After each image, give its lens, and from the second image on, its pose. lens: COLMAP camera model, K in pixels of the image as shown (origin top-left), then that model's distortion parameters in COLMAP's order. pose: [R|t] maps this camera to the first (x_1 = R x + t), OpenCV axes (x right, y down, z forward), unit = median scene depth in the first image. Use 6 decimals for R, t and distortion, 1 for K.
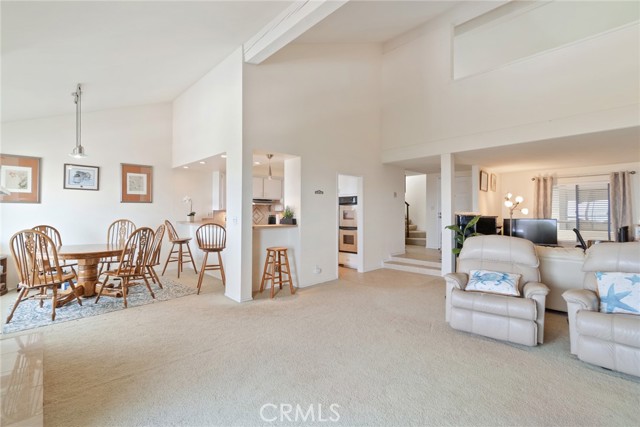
lens RADIAL K [[278.9, 0, 309.4], [0, 278.9, 207.8], [0, 0, 1]] dist [-0.003255, -0.001198]
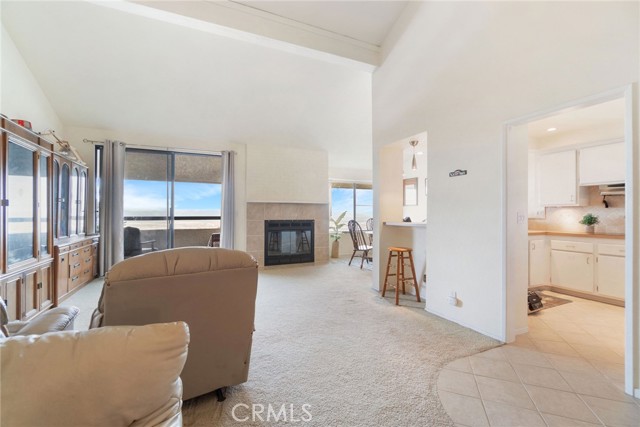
lens RADIAL K [[278.9, 0, 314.5], [0, 278.9, 211.4], [0, 0, 1]] dist [-0.003255, -0.001198]
pose [[-0.311480, -0.011854, -0.950179, 0.676461], [0.011413, 0.999803, -0.016215, 0.031949], [0.950184, -0.015895, -0.311283, 0.850513]]
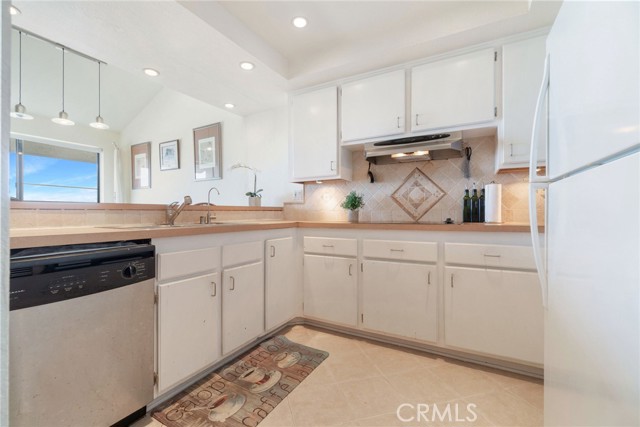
lens RADIAL K [[278.9, 0, 318.6], [0, 278.9, 212.8], [0, 0, 1]] dist [-0.003255, -0.001198]
pose [[0.325048, -0.002571, -0.945694, 0.132988], [0.019314, 0.999806, 0.003920, 0.070164], [0.945500, -0.019539, 0.325034, 1.127026]]
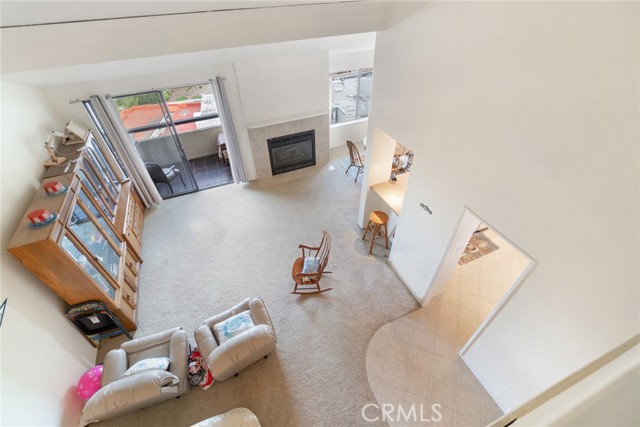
lens RADIAL K [[278.9, 0, 315.0], [0, 278.9, 212.2], [0, 0, 1]] dist [-0.003255, -0.001198]
pose [[-0.337149, 0.631171, -0.698537, 0.617750], [0.045646, 0.752065, 0.657506, -0.514509], [0.940344, 0.189792, -0.282369, 0.894817]]
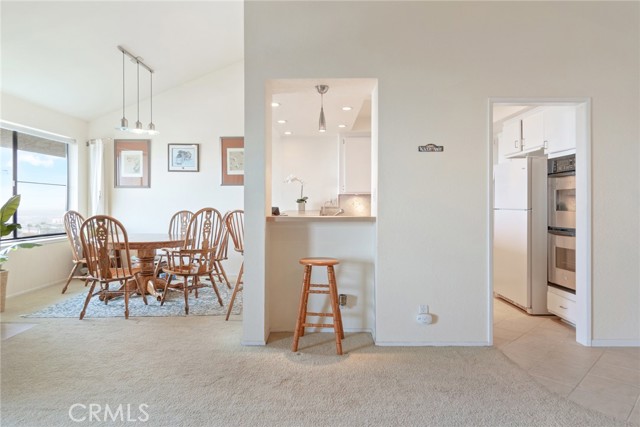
lens RADIAL K [[393.6, 0, 322.0], [0, 393.6, 200.0], [0, 0, 1]] dist [-0.004989, -0.007085]
pose [[0.734155, -0.006460, -0.678951, 0.329214], [0.009952, 0.999950, 0.001248, 0.025960], [0.678909, -0.007674, 0.734183, 0.381161]]
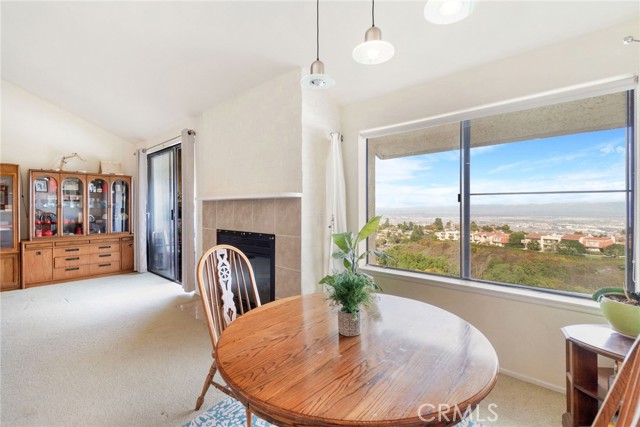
lens RADIAL K [[292.0, 0, 308.9], [0, 292.0, 208.4], [0, 0, 1]] dist [-0.004983, -0.000677]
pose [[-0.996364, -0.001199, -0.085184, -0.540645], [0.000049, 0.999893, -0.014657, 0.004971], [0.085193, -0.014608, -0.996257, 1.050050]]
